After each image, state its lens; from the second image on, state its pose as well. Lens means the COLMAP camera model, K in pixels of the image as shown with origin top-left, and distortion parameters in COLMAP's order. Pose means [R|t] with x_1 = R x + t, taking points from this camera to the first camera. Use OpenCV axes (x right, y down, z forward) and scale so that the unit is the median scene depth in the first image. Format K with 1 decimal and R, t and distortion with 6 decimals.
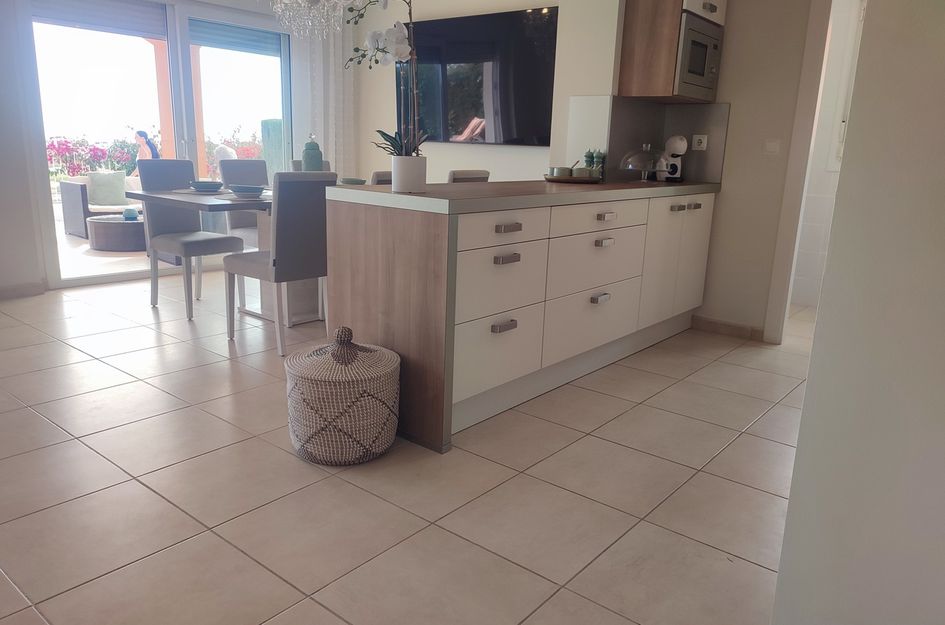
lens RADIAL K [[688.3, 0, 473.5], [0, 688.3, 319.1], [0, 0, 1]] dist [0.034203, -0.028395]
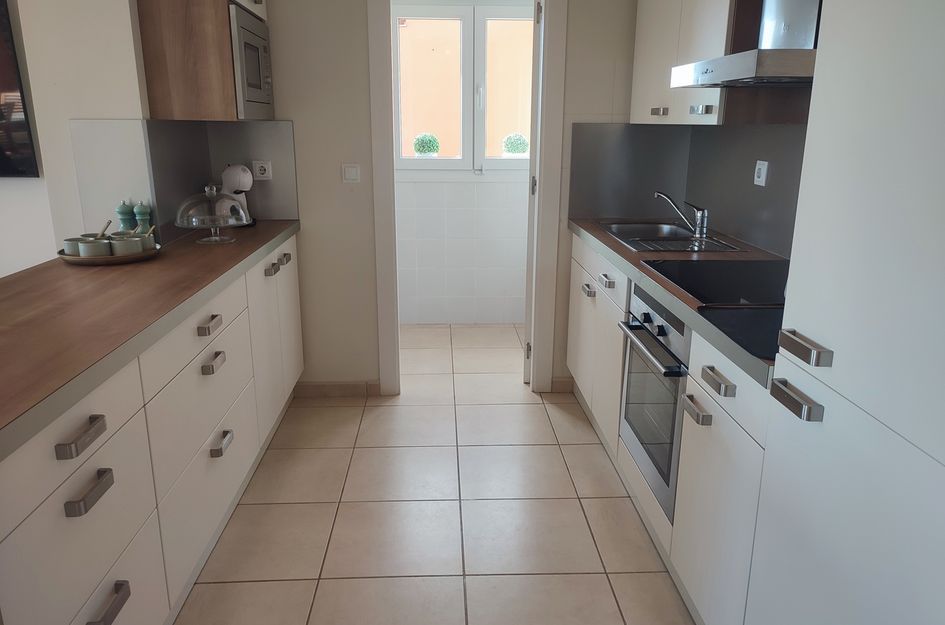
lens RADIAL K [[688.3, 0, 474.2], [0, 688.3, 310.2], [0, 0, 1]] dist [0.034203, -0.028395]
pose [[0.734767, -0.207874, 0.645682, -0.031981], [0.185768, 0.977160, 0.103193, -0.152246], [-0.652386, 0.044124, 0.756601, 0.295456]]
